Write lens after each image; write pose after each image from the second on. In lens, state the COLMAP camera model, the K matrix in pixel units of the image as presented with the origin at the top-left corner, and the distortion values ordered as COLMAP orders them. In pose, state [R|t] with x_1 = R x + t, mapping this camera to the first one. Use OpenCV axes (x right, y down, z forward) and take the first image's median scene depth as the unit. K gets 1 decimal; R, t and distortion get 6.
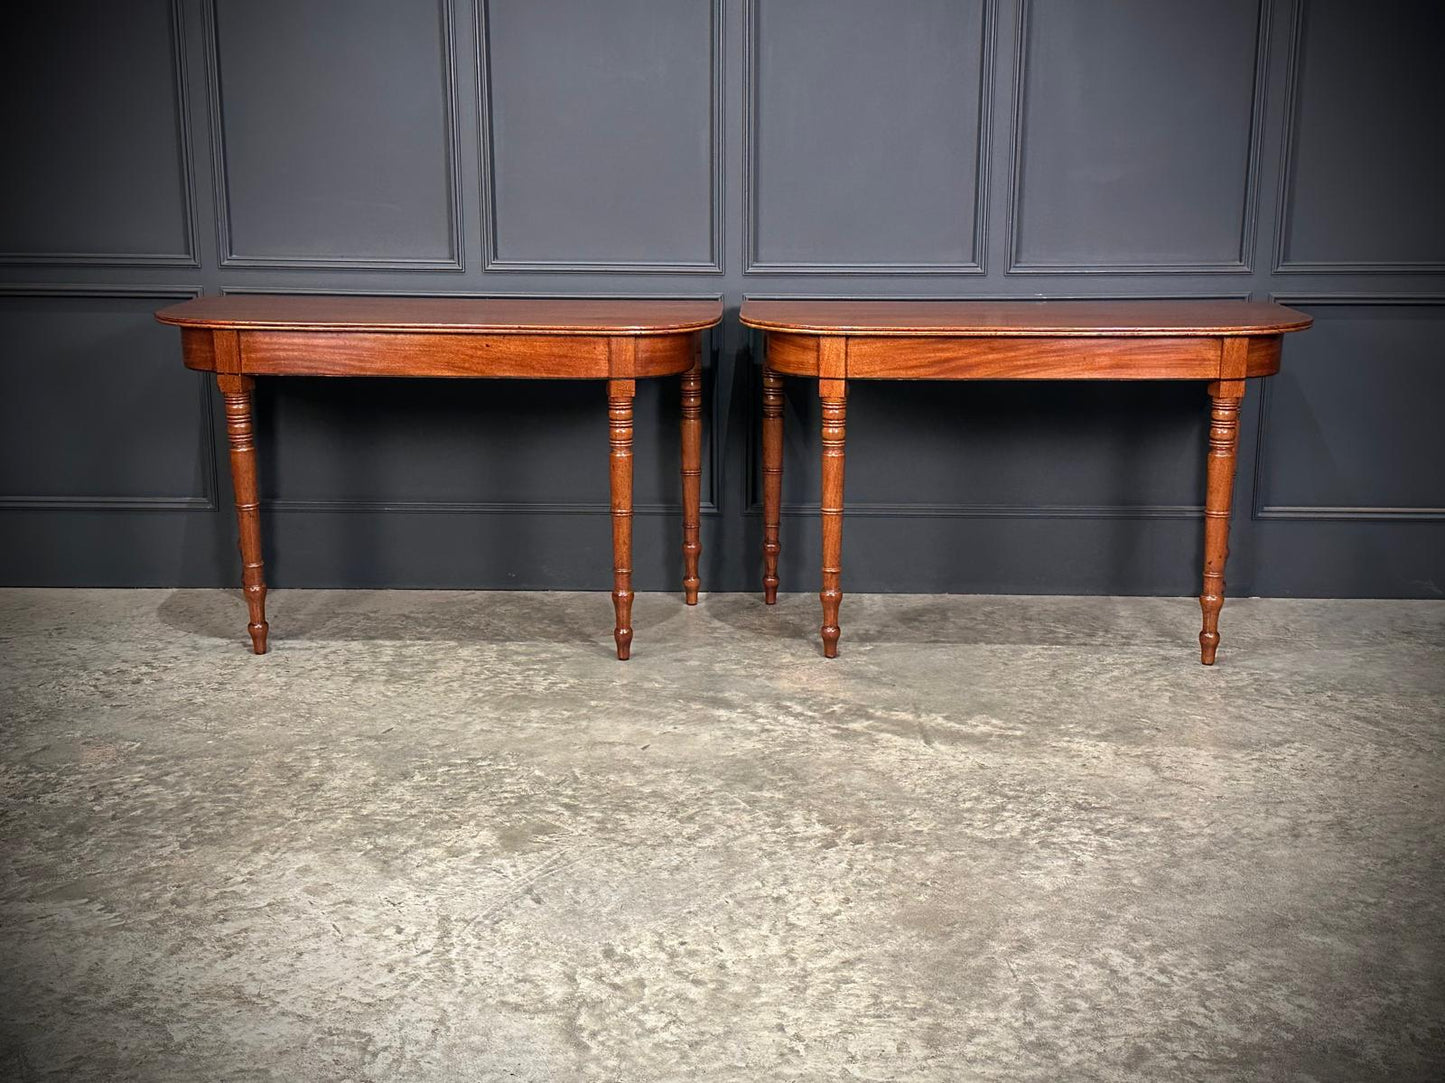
lens RADIAL K [[1721.2, 0, 736.5], [0, 1721.2, 538.8], [0, 0, 1]] dist [0.208907, -0.477246]
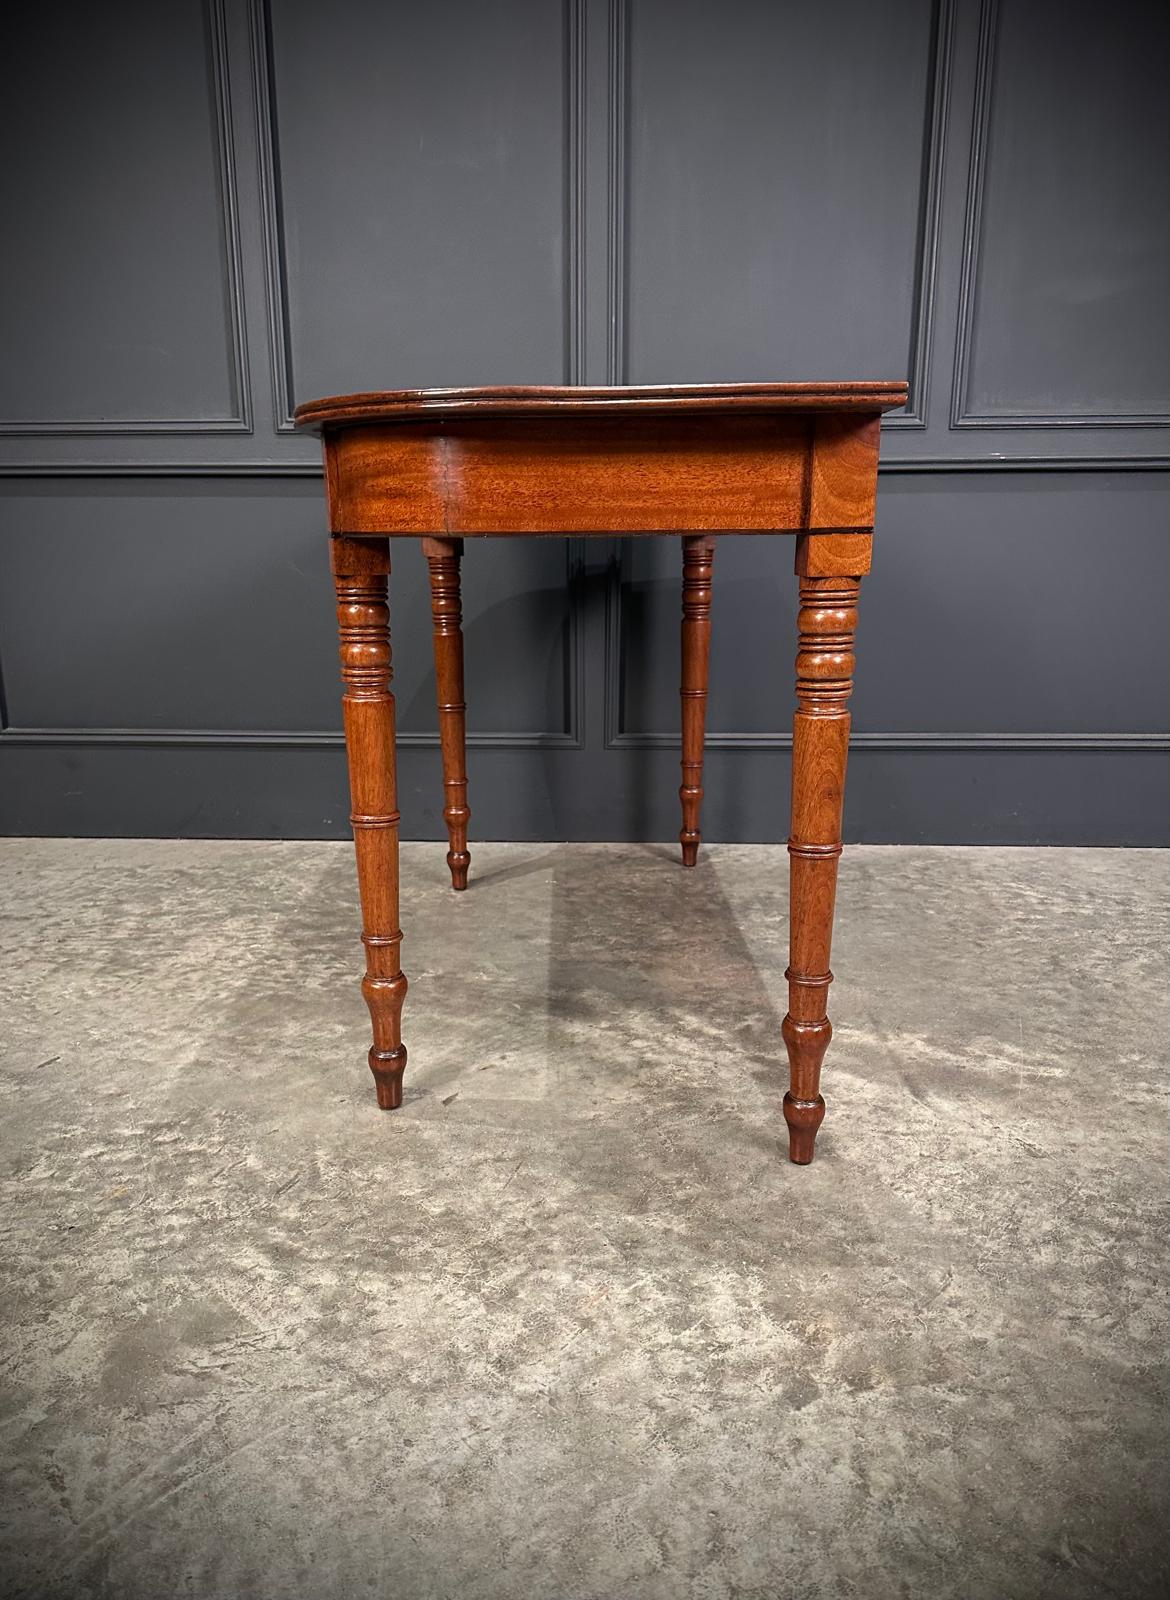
lens RADIAL K [[1151.0, 0, 568.4], [0, 1151.0, 841.7], [0, 0, 1]] dist [0.166620, -0.341001]
pose [[0.999638, 0.000007, -0.026916, 0.000048], [0.000876, 0.999463, 0.032769, 0.016243], [0.026901, -0.032781, 0.999100, 0.586265]]
